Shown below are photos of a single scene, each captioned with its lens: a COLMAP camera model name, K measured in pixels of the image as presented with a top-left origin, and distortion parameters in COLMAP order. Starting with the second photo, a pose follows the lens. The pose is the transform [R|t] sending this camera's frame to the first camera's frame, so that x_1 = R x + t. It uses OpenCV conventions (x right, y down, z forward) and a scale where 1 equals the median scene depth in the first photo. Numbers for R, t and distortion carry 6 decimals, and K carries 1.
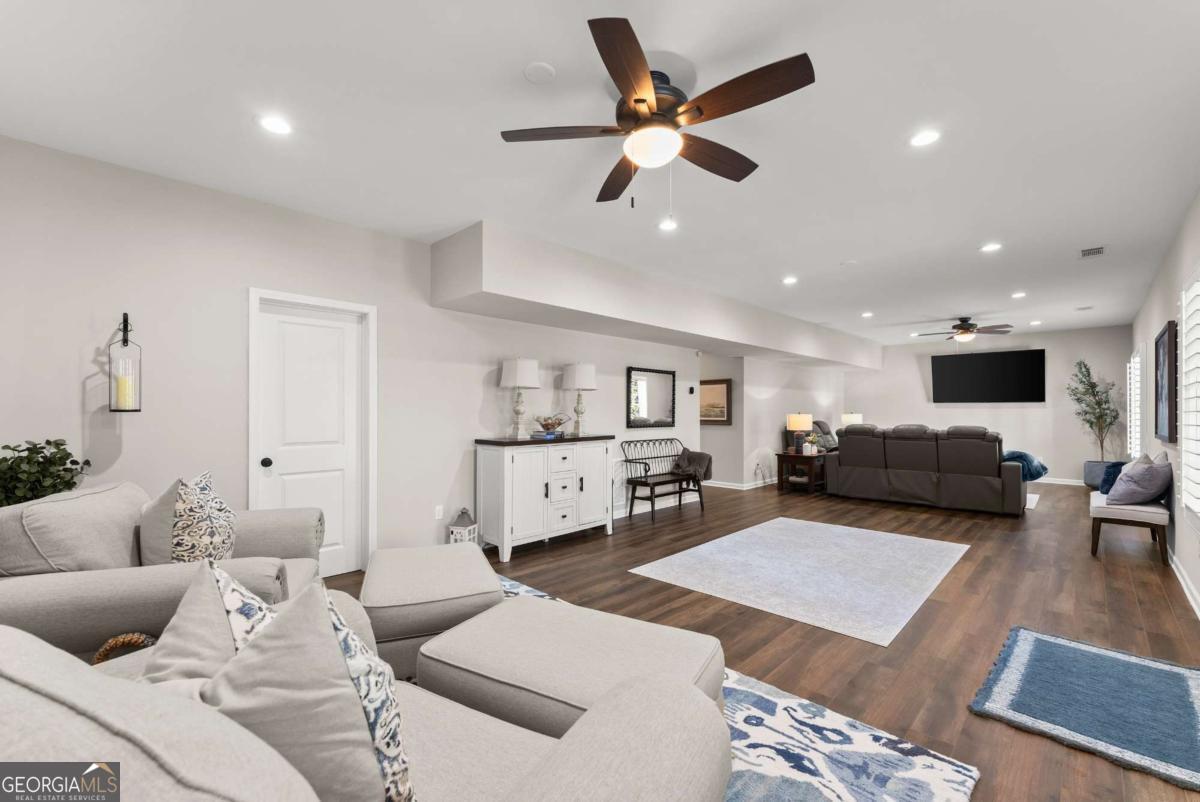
lens RADIAL K [[497.3, 0, 601.8], [0, 497.3, 415.5], [0, 0, 1]] dist [0.000167, 0.000067]
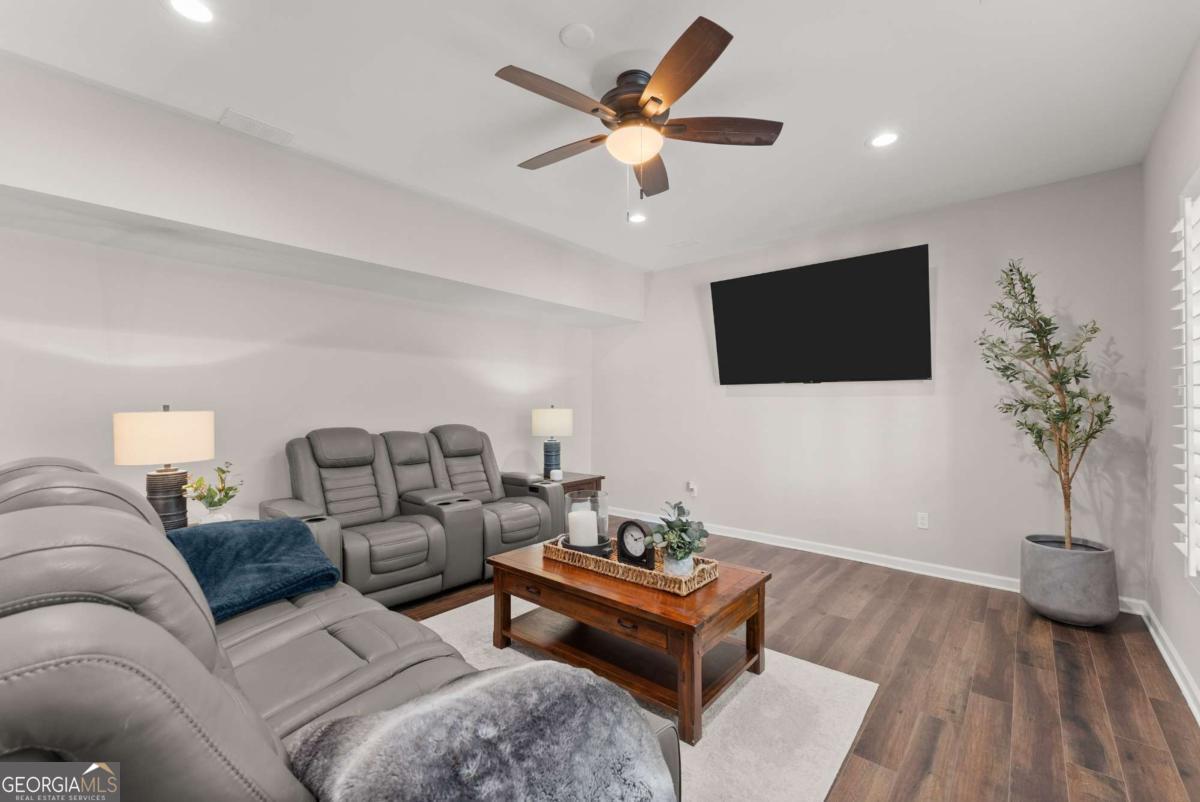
lens RADIAL K [[486.9, 0, 600.0], [0, 486.9, 401.0], [0, 0, 1]] dist [-0.000672, -0.000152]
pose [[0.998876, -0.000666, 0.047403, 0.634021], [0.000795, 0.999996, -0.002698, -0.007818], [-0.047401, 0.002733, 0.998872, 0.646756]]
